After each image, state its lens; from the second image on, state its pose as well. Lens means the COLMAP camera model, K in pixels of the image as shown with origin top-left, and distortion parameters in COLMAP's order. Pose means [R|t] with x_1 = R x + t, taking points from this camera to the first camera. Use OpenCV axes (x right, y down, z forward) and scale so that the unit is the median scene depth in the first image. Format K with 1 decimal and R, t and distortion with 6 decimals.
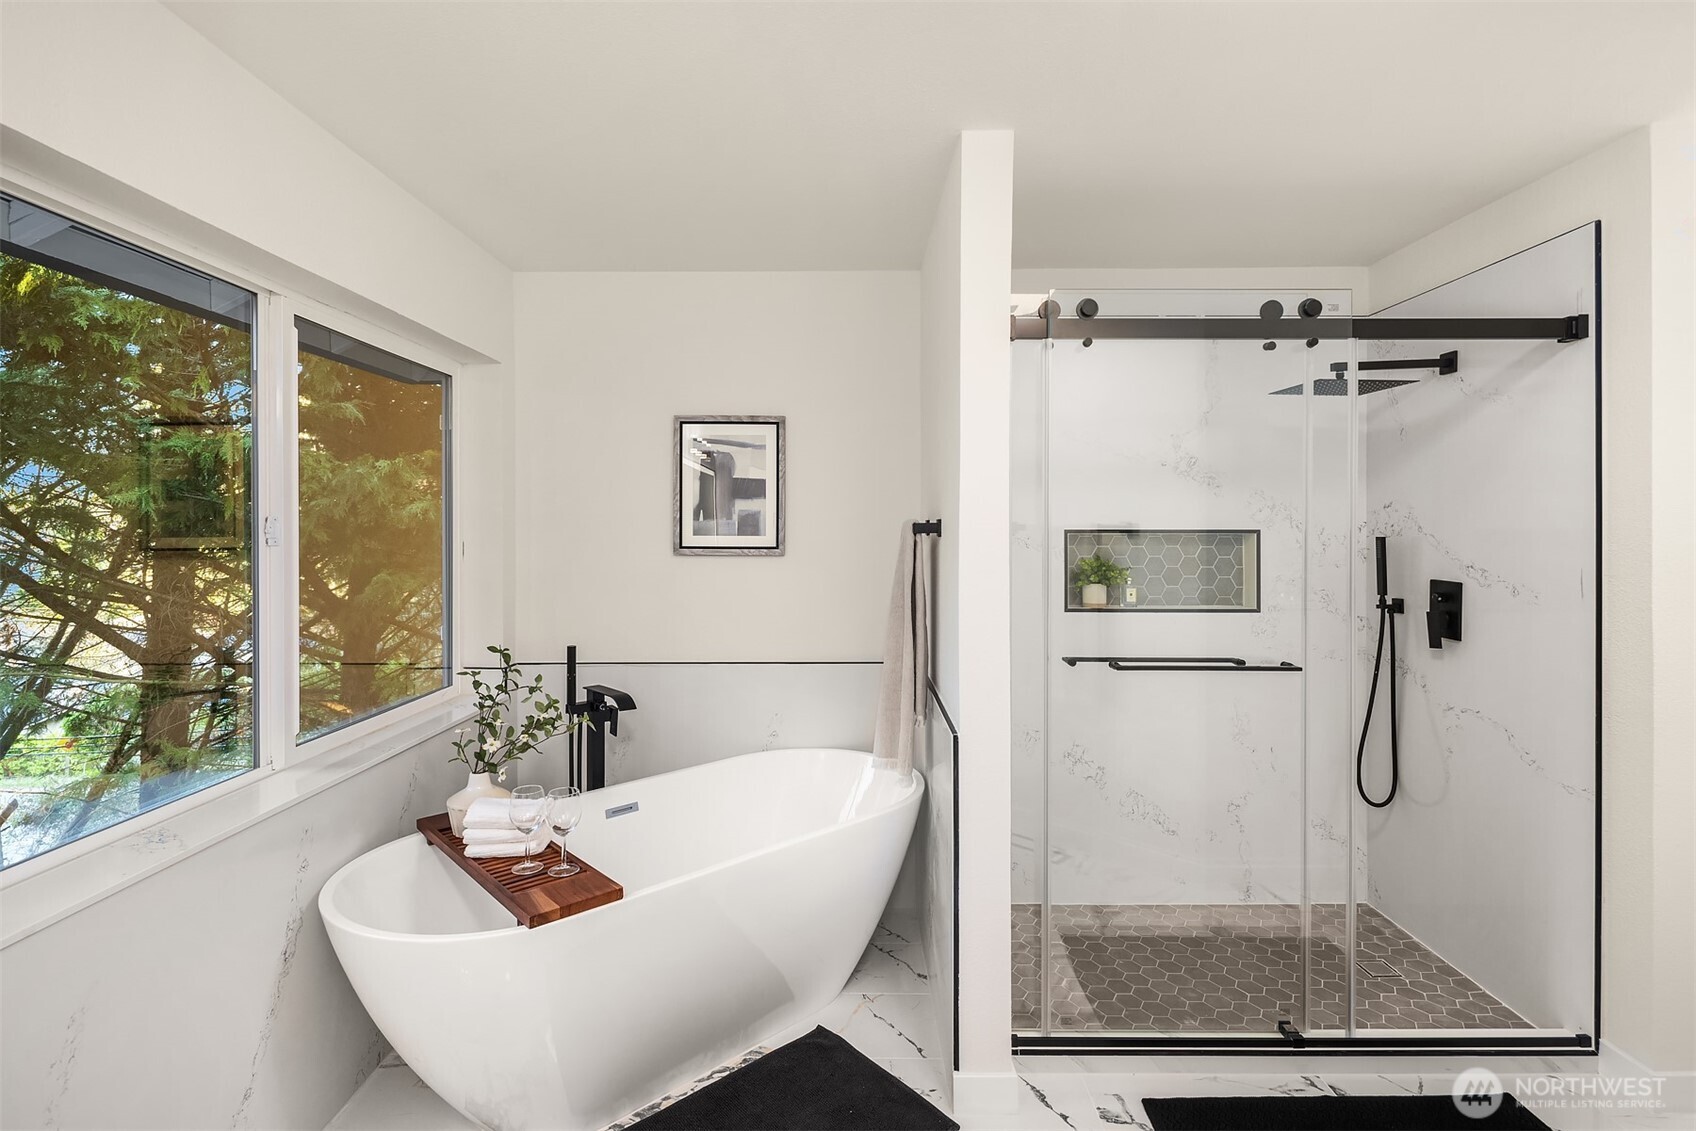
lens RADIAL K [[826.6, 0, 854.2], [0, 826.6, 531.2], [0, 0, 1]] dist [-0.001465, -0.001461]
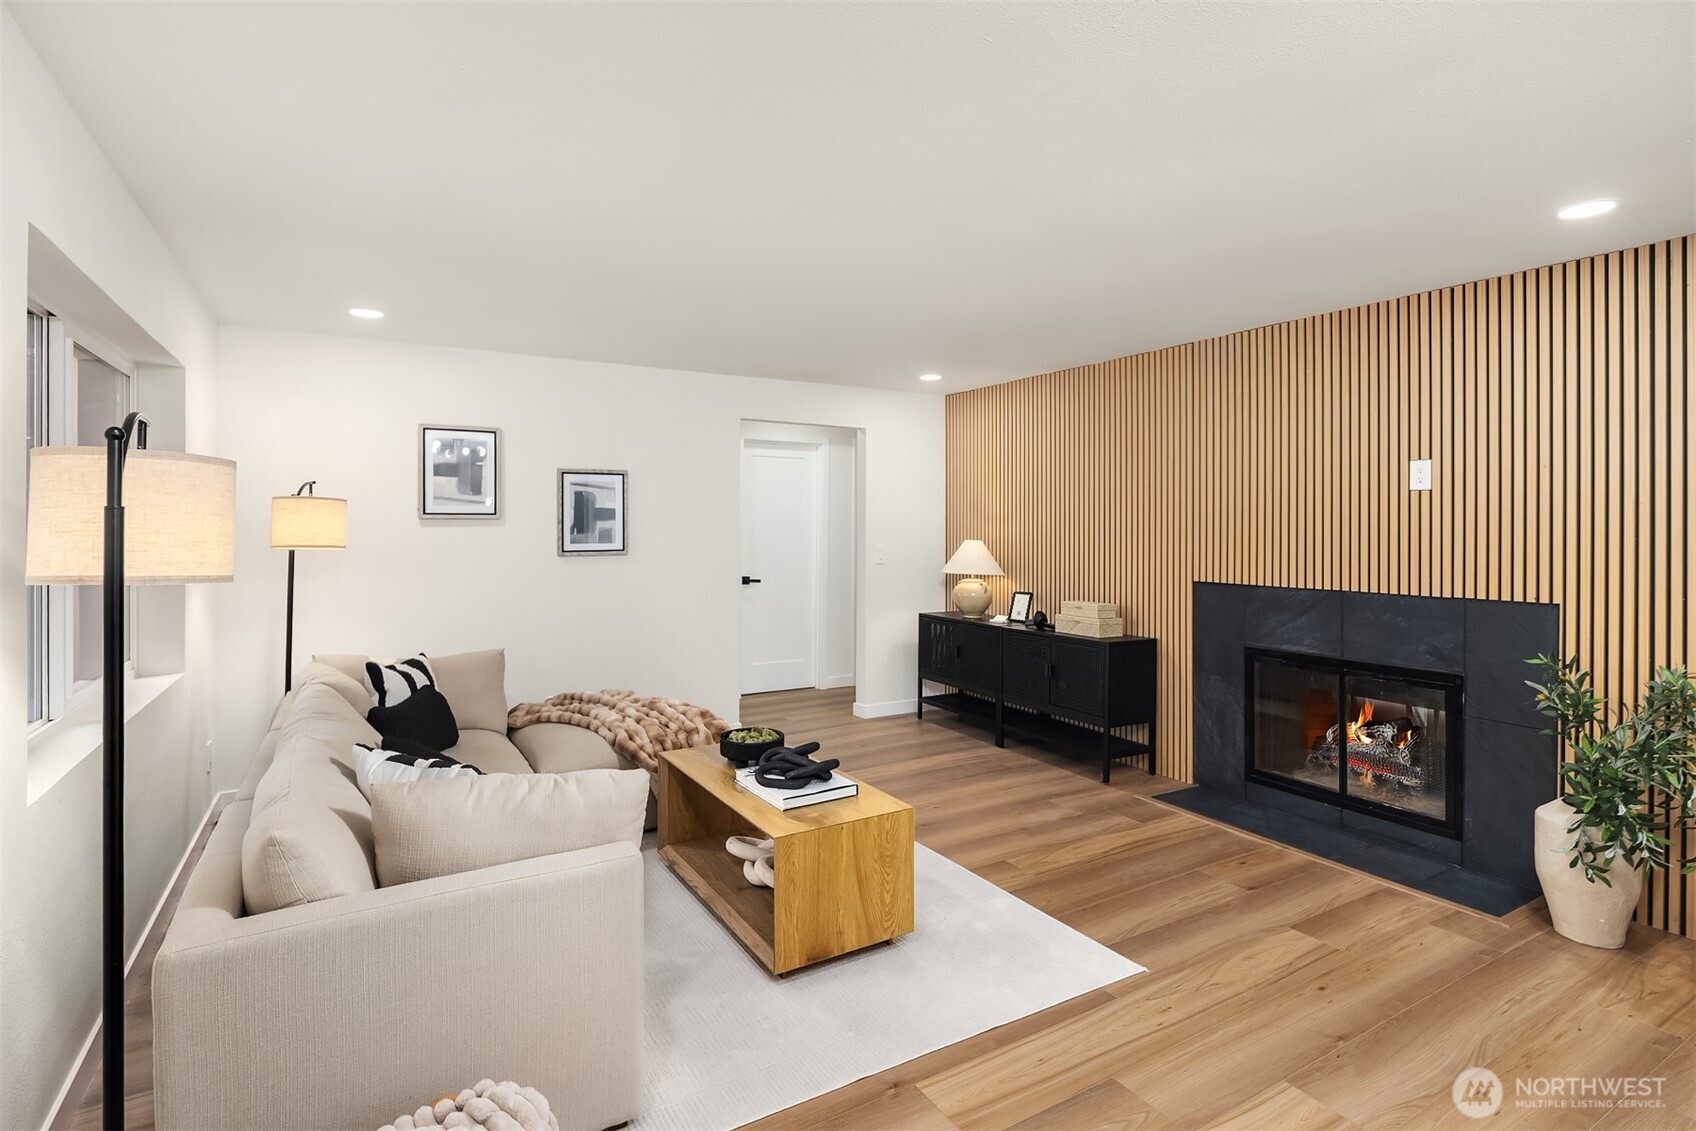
lens RADIAL K [[826.6, 0, 854.2], [0, 826.6, 531.2], [0, 0, 1]] dist [-0.001465, -0.001461]
pose [[0.855413, -0.014946, 0.517731, -0.625086], [0.010736, 0.999880, 0.011127, -0.035276], [-0.517835, -0.003960, 0.855471, -0.731870]]
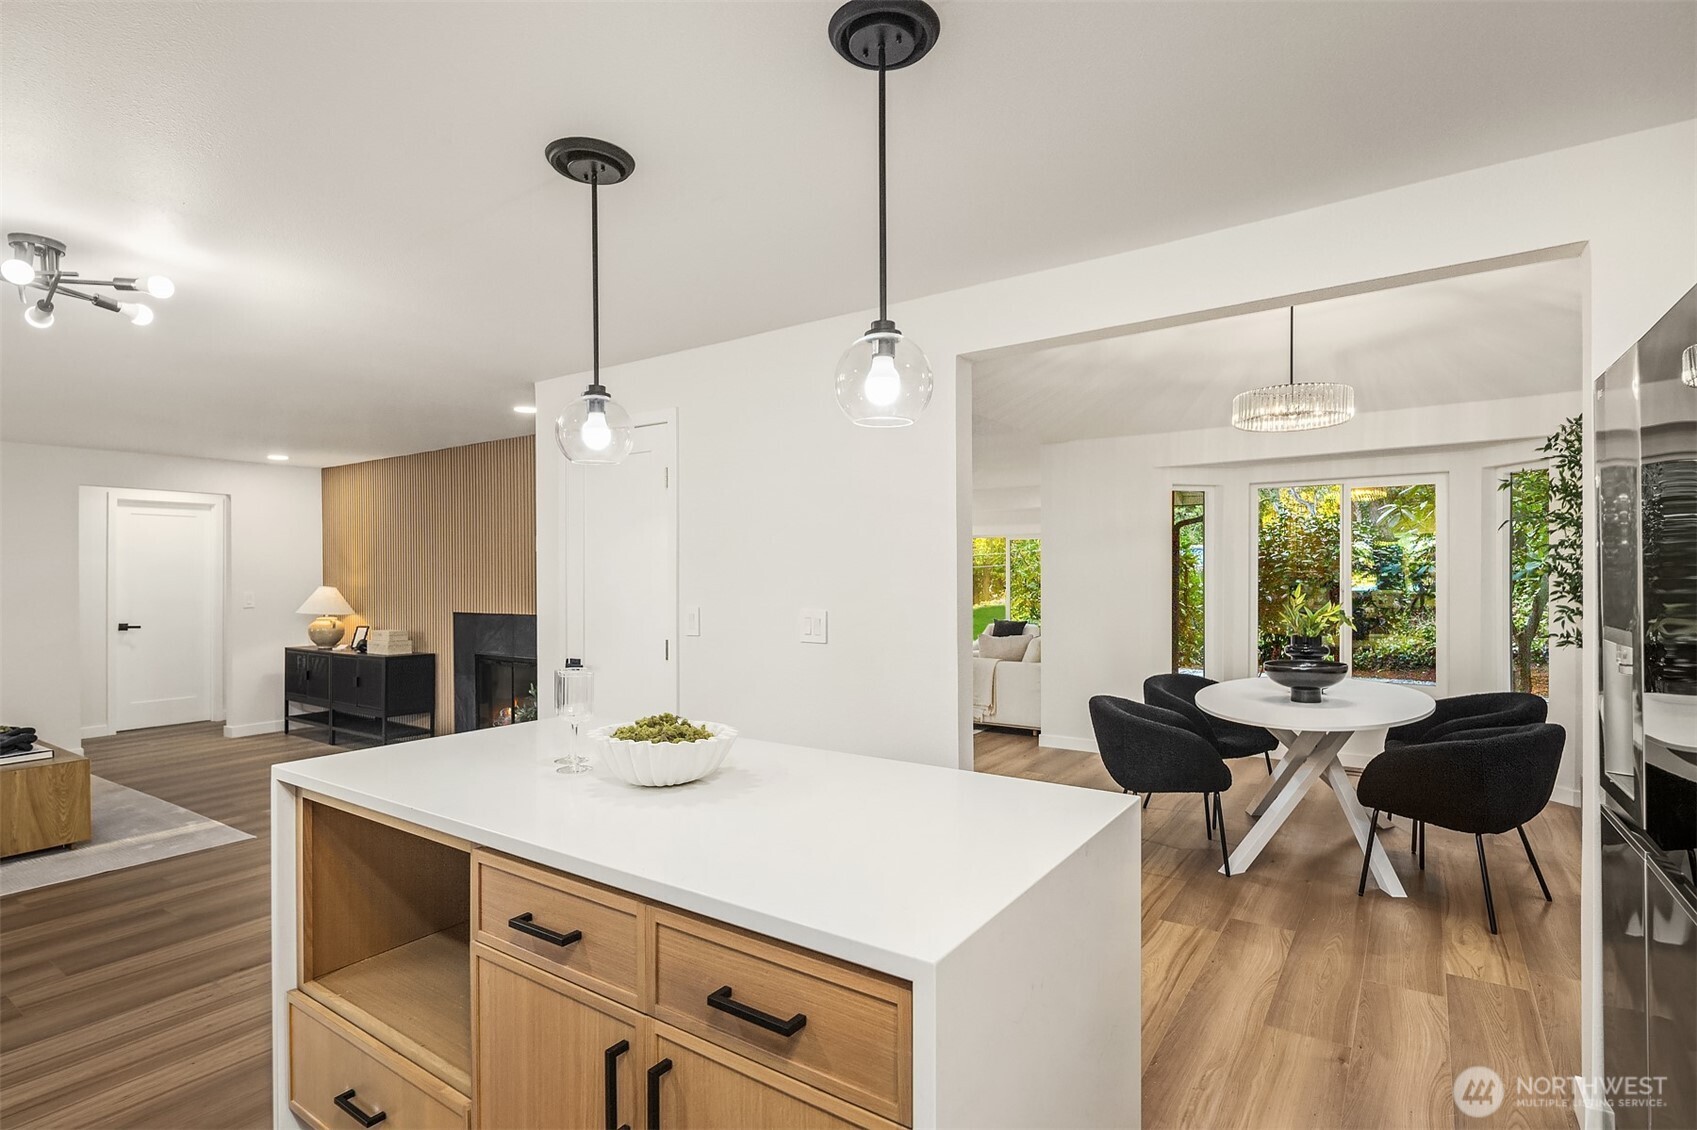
lens RADIAL K [[838.2, 0, 848.5], [0, 838.2, 565.0], [0, 0, 1]] dist [-0.003522, -0.000531]
pose [[0.567505, -0.014318, 0.823246, -0.529355], [0.019233, 0.999806, 0.004130, -0.033216], [-0.823145, 0.013490, 0.567670, -1.984368]]
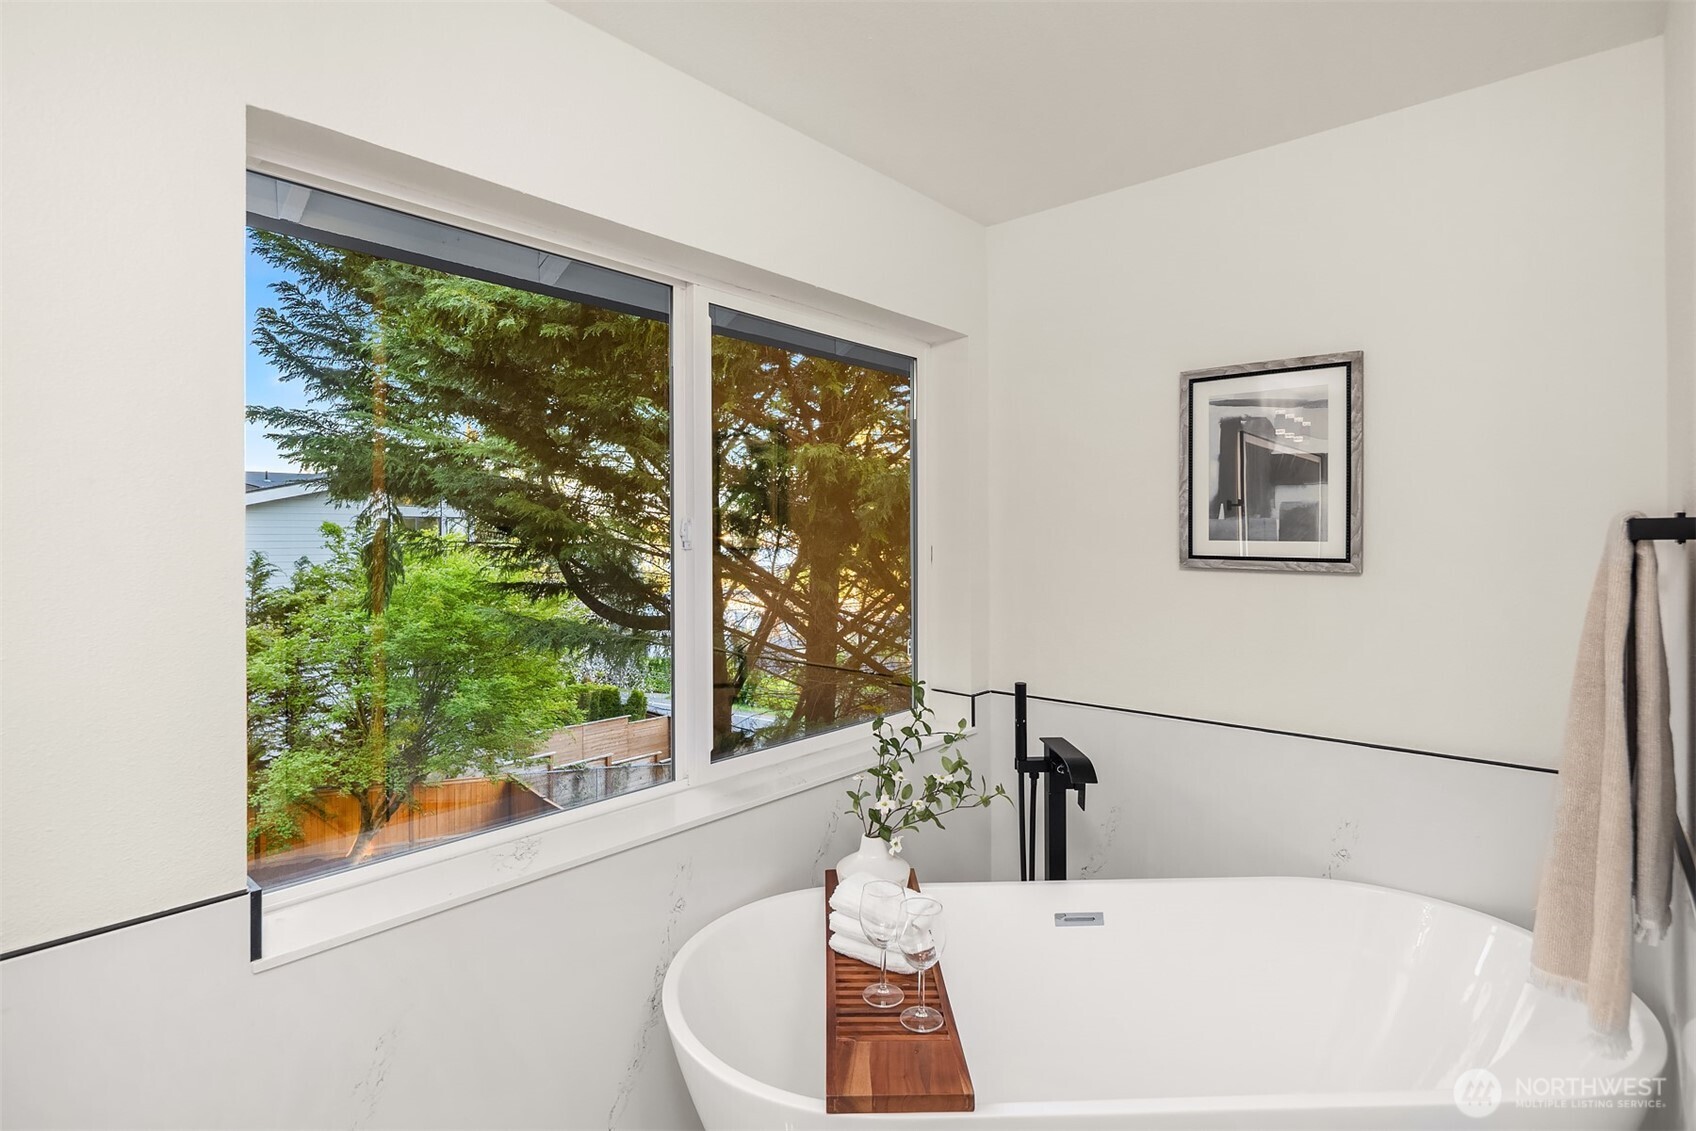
lens RADIAL K [[821.8, 0, 845.6], [0, 821.8, 532.5], [0, 0, 1]] dist [0.001802, -0.004836]
pose [[0.744187, -0.001793, -0.667969, 0.046653], [-0.000268, 0.999996, -0.002983, 0.000744], [0.667971, 0.002398, 0.744183, 0.312337]]
